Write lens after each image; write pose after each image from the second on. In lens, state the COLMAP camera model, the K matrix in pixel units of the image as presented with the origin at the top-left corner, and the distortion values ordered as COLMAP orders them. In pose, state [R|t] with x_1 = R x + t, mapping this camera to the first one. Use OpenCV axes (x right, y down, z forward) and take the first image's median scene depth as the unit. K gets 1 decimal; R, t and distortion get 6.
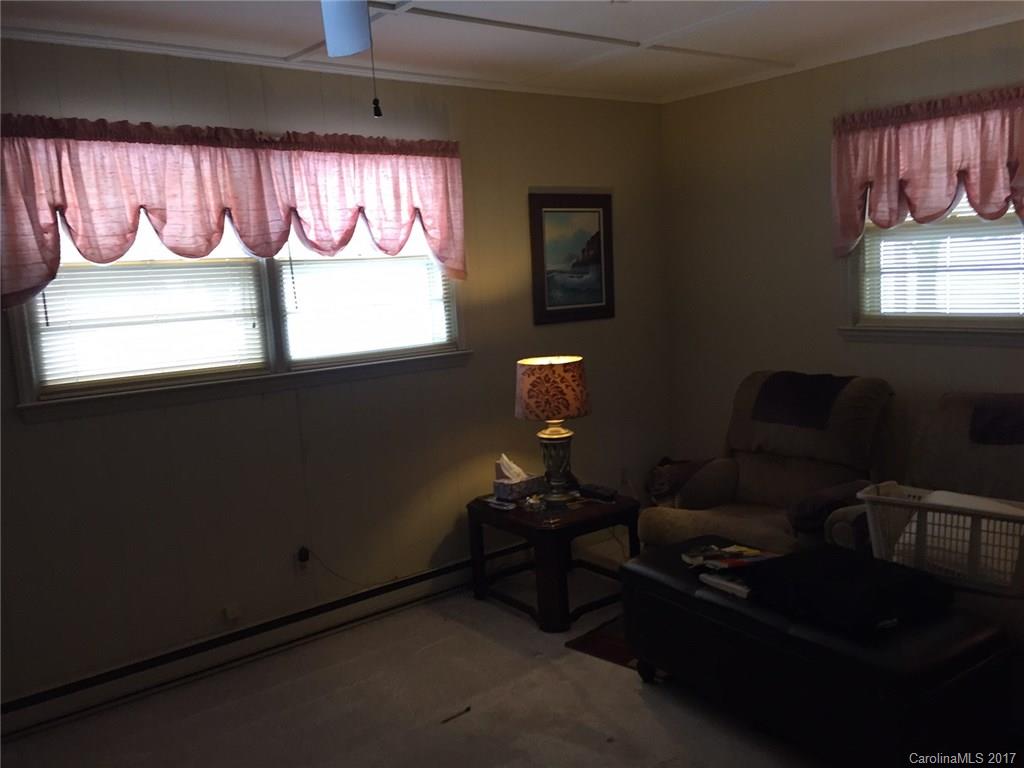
lens RADIAL K [[871.5, 0, 511.1], [0, 871.5, 381.9], [0, 0, 1]] dist [0.082586, -0.122190]
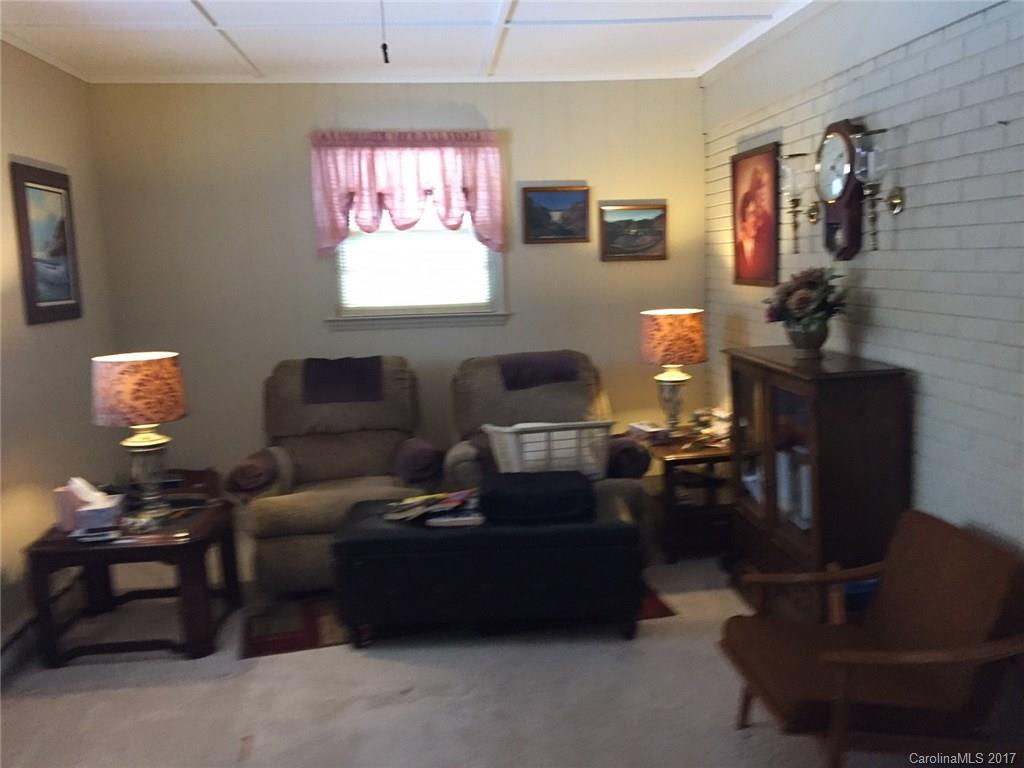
lens RADIAL K [[887.8, 0, 512.7], [0, 887.8, 371.3], [0, 0, 1]] dist [0.084971, -0.129064]
pose [[0.538450, -0.067768, 0.839928, -0.508961], [0.111225, 0.993756, 0.008877, 0.023580], [-0.835285, 0.088641, 0.542626, 0.206747]]
